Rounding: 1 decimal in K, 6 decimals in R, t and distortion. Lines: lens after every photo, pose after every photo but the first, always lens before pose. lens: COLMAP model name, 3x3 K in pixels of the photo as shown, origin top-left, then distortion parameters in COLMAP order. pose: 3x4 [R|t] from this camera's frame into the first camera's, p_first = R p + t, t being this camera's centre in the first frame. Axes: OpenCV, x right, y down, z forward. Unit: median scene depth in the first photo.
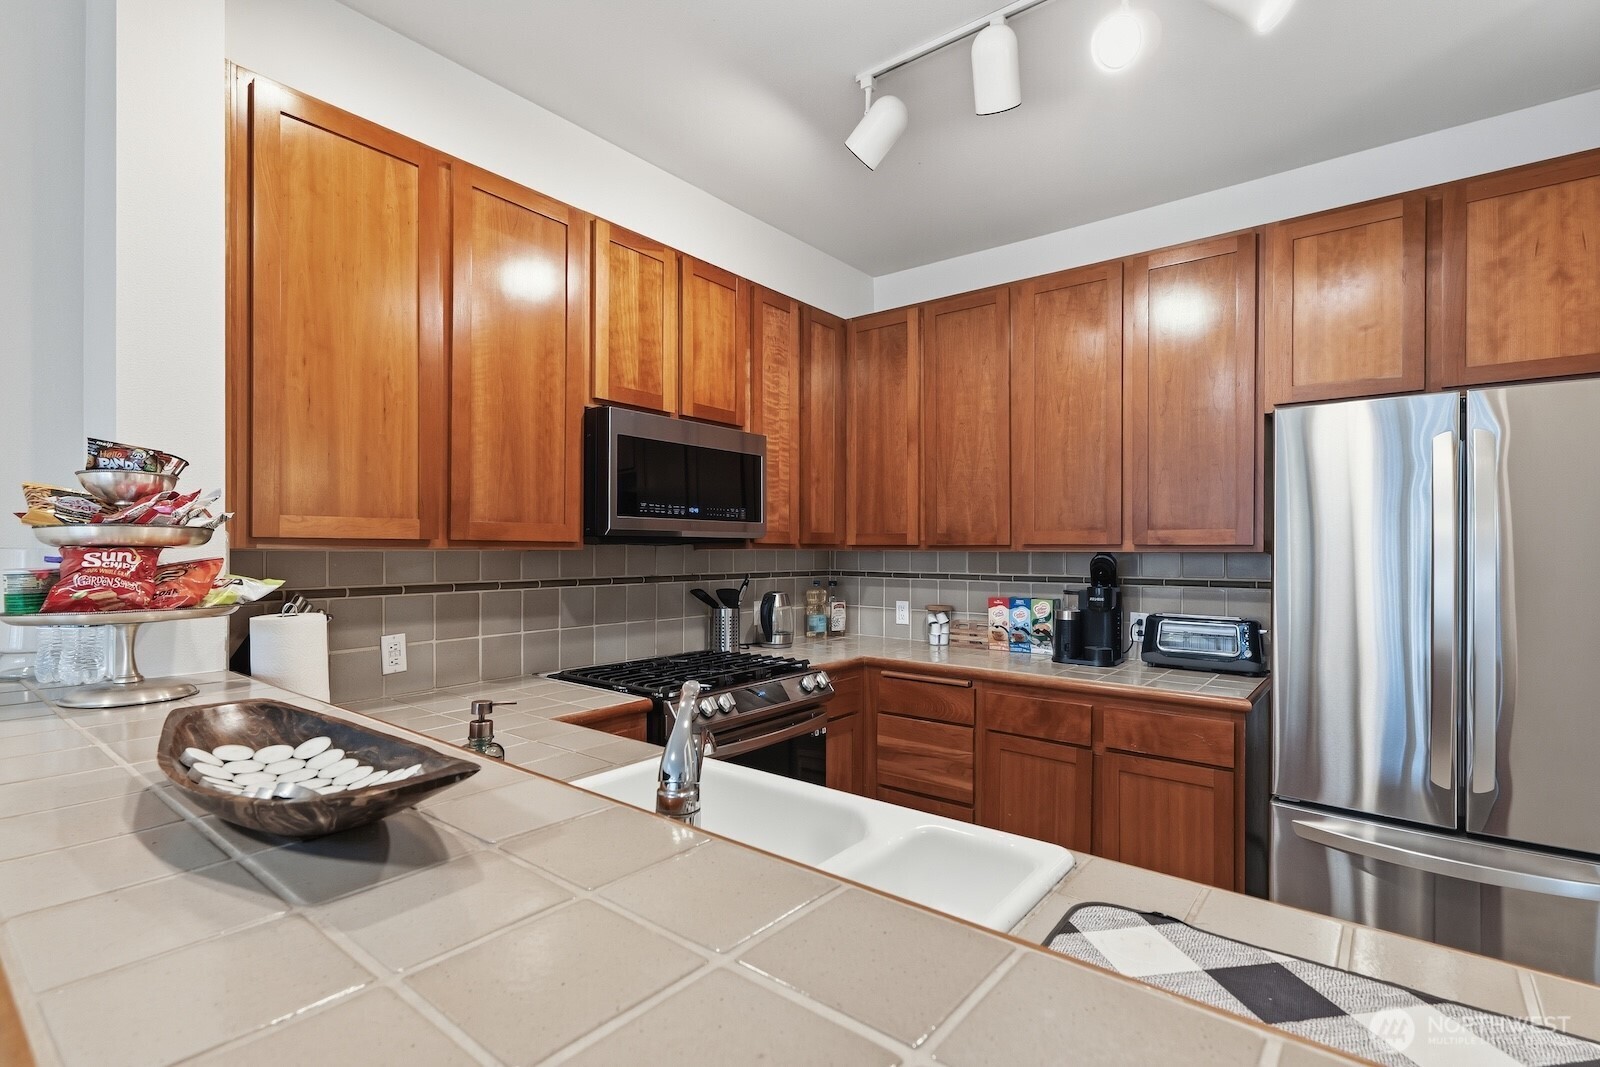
lens RADIAL K [[748.1, 0, 790.2], [0, 748.1, 544.2], [0, 0, 1]] dist [0.006087, 0.000494]
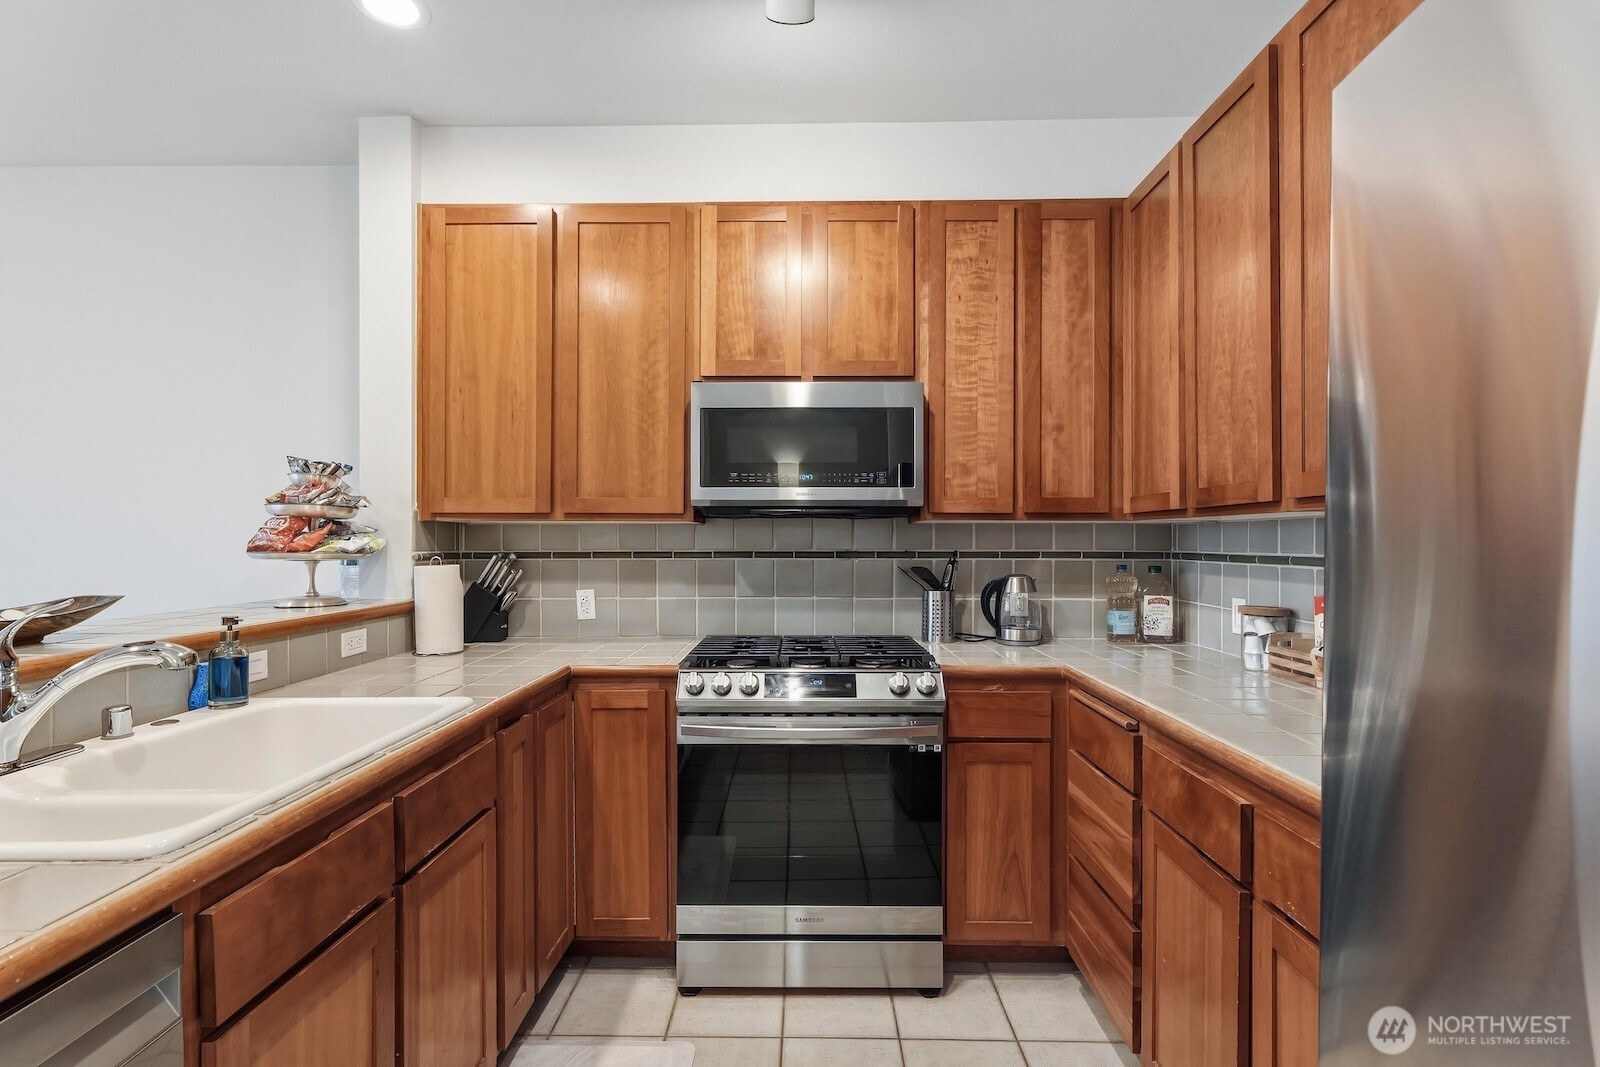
lens RADIAL K [[738.0, 0, 794.3], [0, 738.0, 536.5], [0, 0, 1]] dist [0.001044, 0.001052]
pose [[0.615045, -0.007698, -0.788454, 0.572266], [0.006086, 0.999969, -0.005016, 0.031958], [0.788468, -0.001714, 0.615073, 0.419738]]
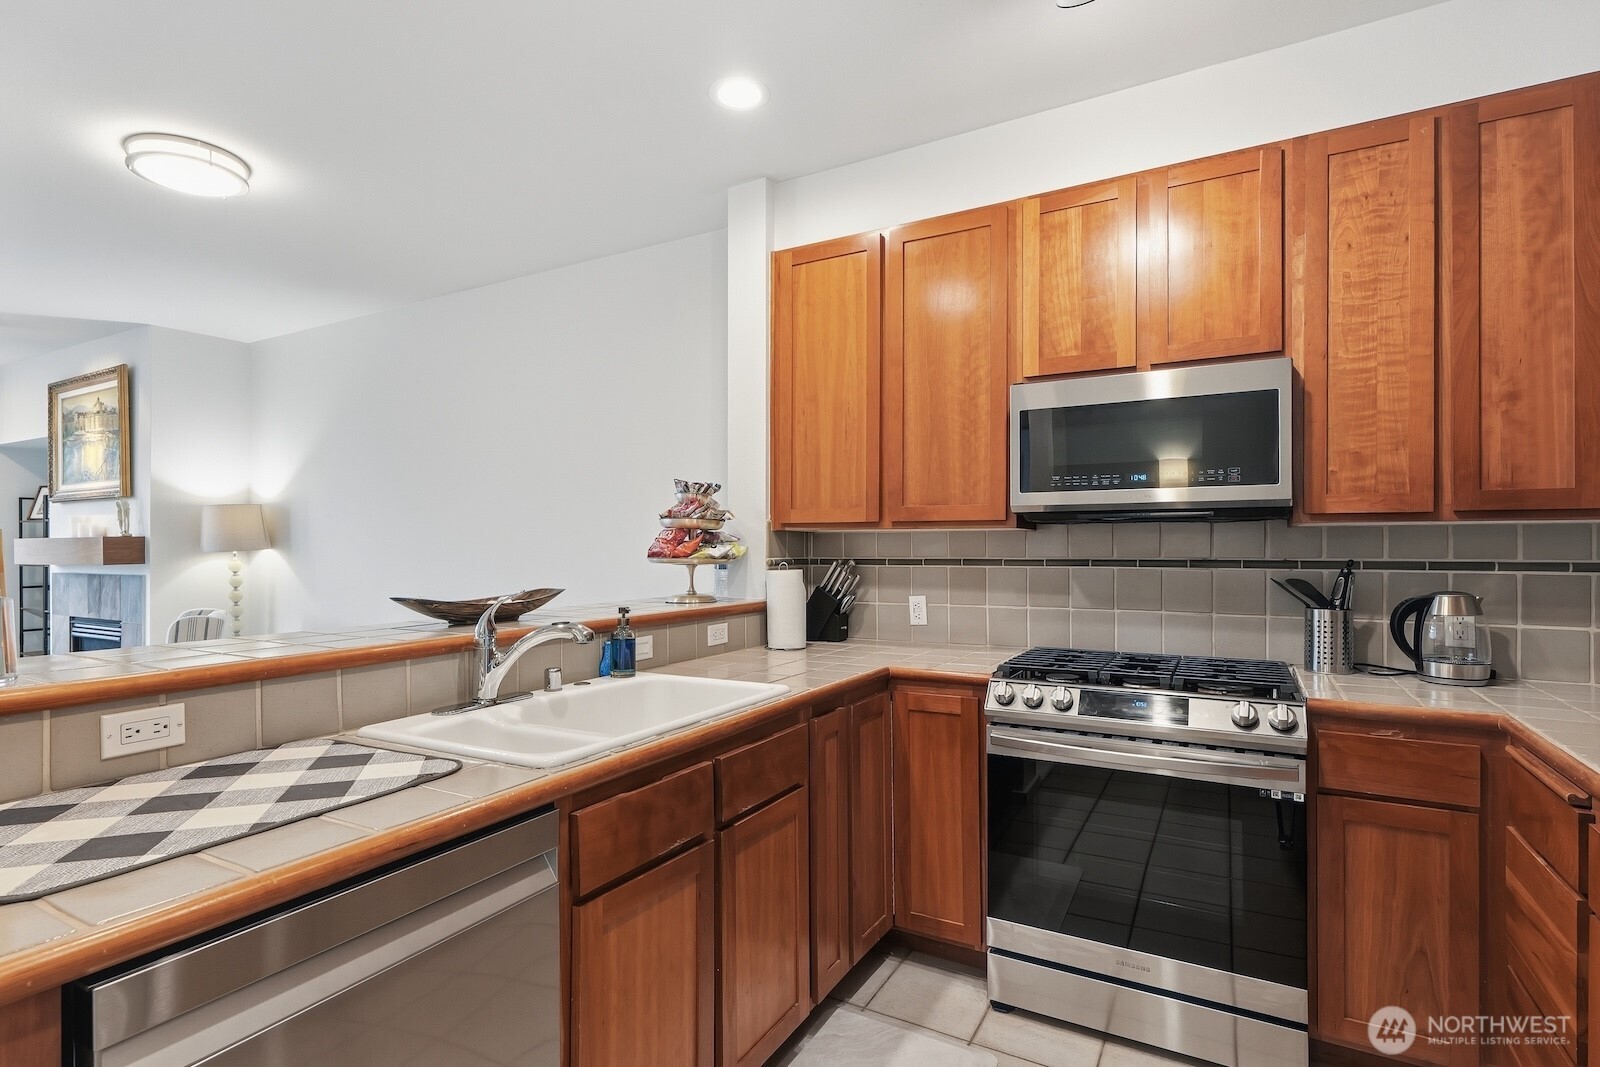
lens RADIAL K [[779.1, 0, 798.2], [0, 779.1, 539.1], [0, 0, 1]] dist [0.000545, 0.000266]
pose [[0.166605, -0.014705, -0.985914, 0.653291], [0.006588, 0.999883, -0.013800, 0.032316], [0.986002, -0.004196, 0.166682, 0.470820]]
